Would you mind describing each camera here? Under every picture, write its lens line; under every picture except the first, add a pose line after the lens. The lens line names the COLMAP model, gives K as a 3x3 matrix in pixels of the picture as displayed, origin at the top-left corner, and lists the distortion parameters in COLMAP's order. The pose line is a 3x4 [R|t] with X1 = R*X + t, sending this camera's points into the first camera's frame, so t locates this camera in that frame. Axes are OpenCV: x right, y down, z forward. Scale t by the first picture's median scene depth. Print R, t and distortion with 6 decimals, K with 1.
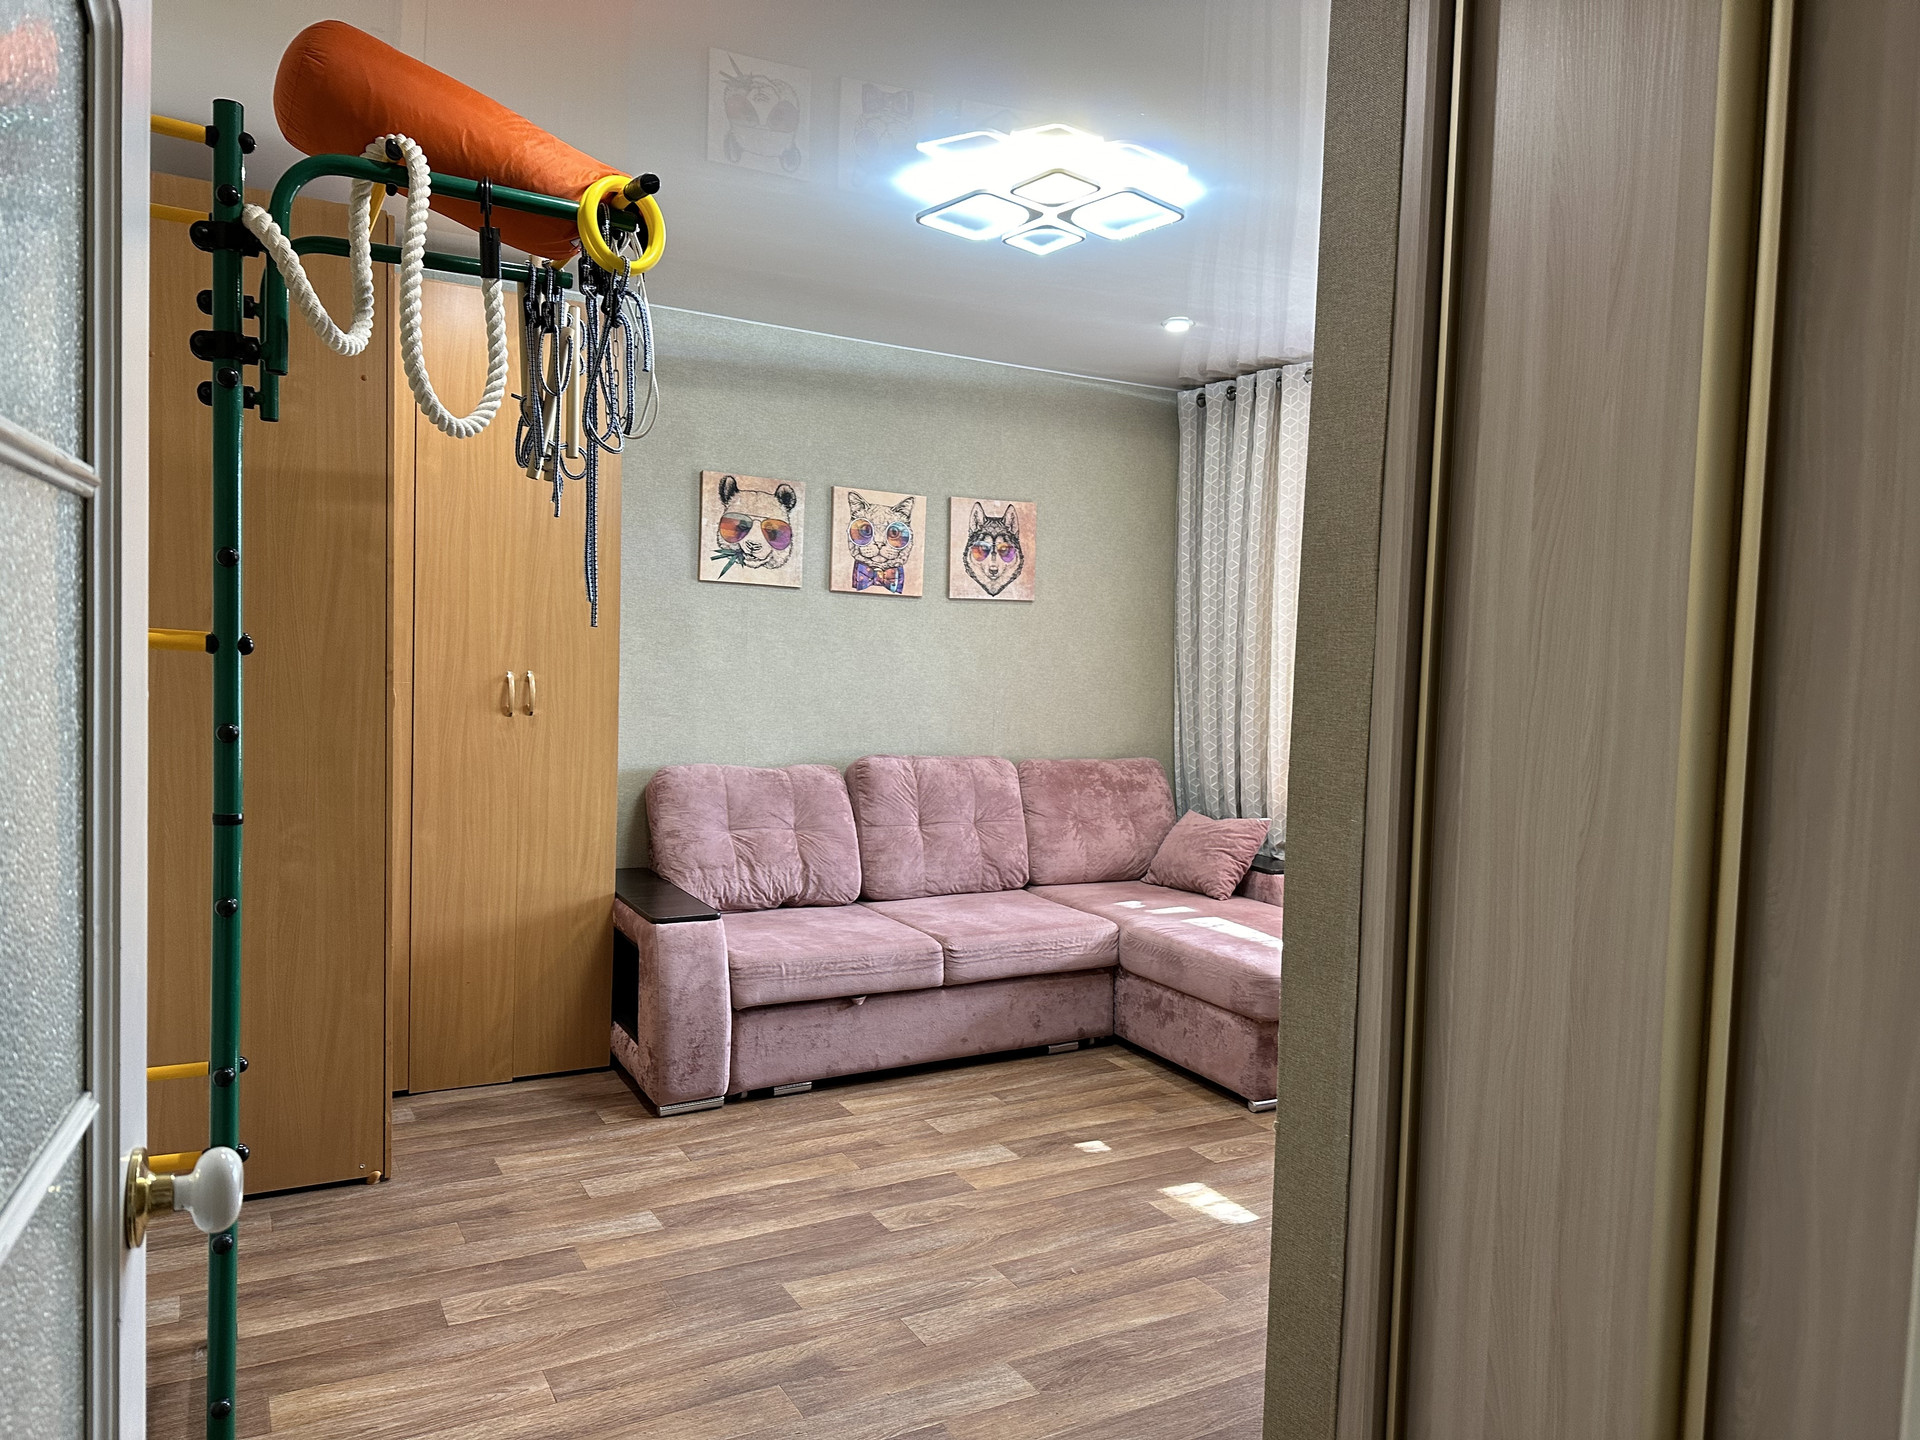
lens RADIAL K [[1331.6, 0, 949.0], [0, 1331.6, 724.6], [0, 0, 1]] dist [0.145703, -0.265745]
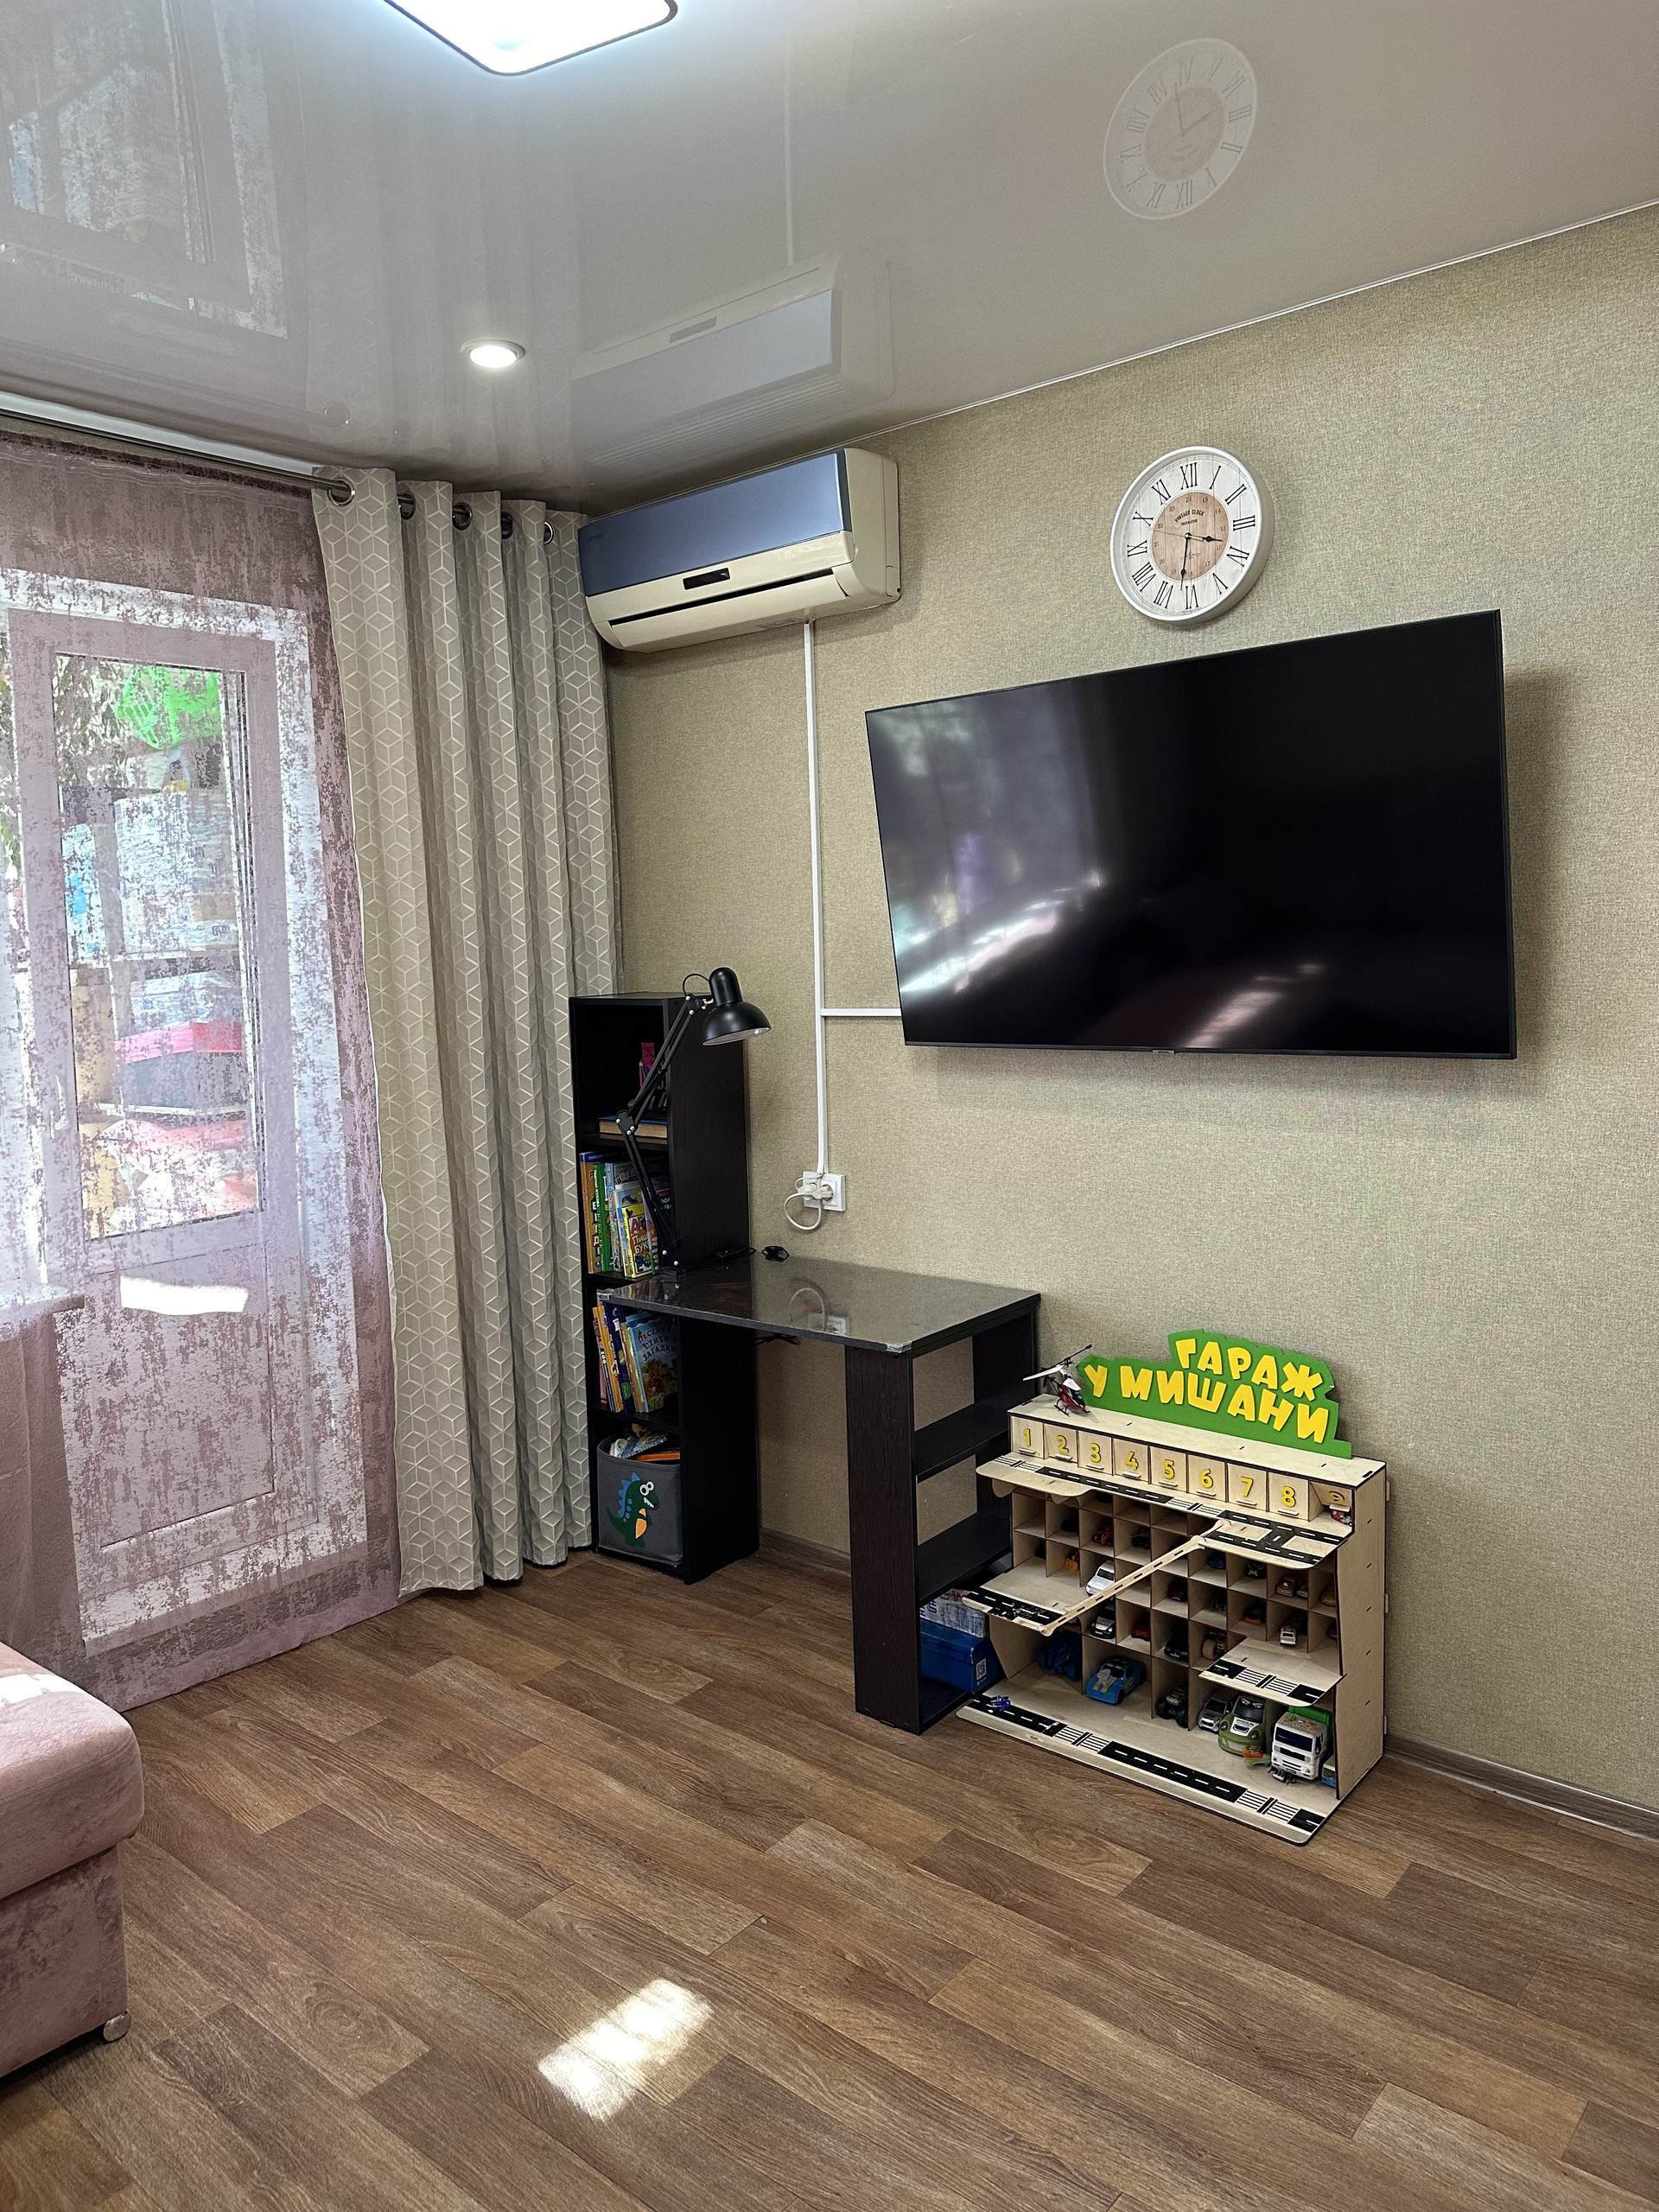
lens RADIAL K [[1523.9, 0, 829.5], [0, 1523.9, 1106.0], [0, 0, 1]] dist [0.005121, -0.034388]
pose [[-0.364438, -0.118152, 0.923702, -0.264372], [0.077958, 0.984565, 0.156695, -0.075205], [-0.927959, 0.129116, -0.349602, 0.812695]]
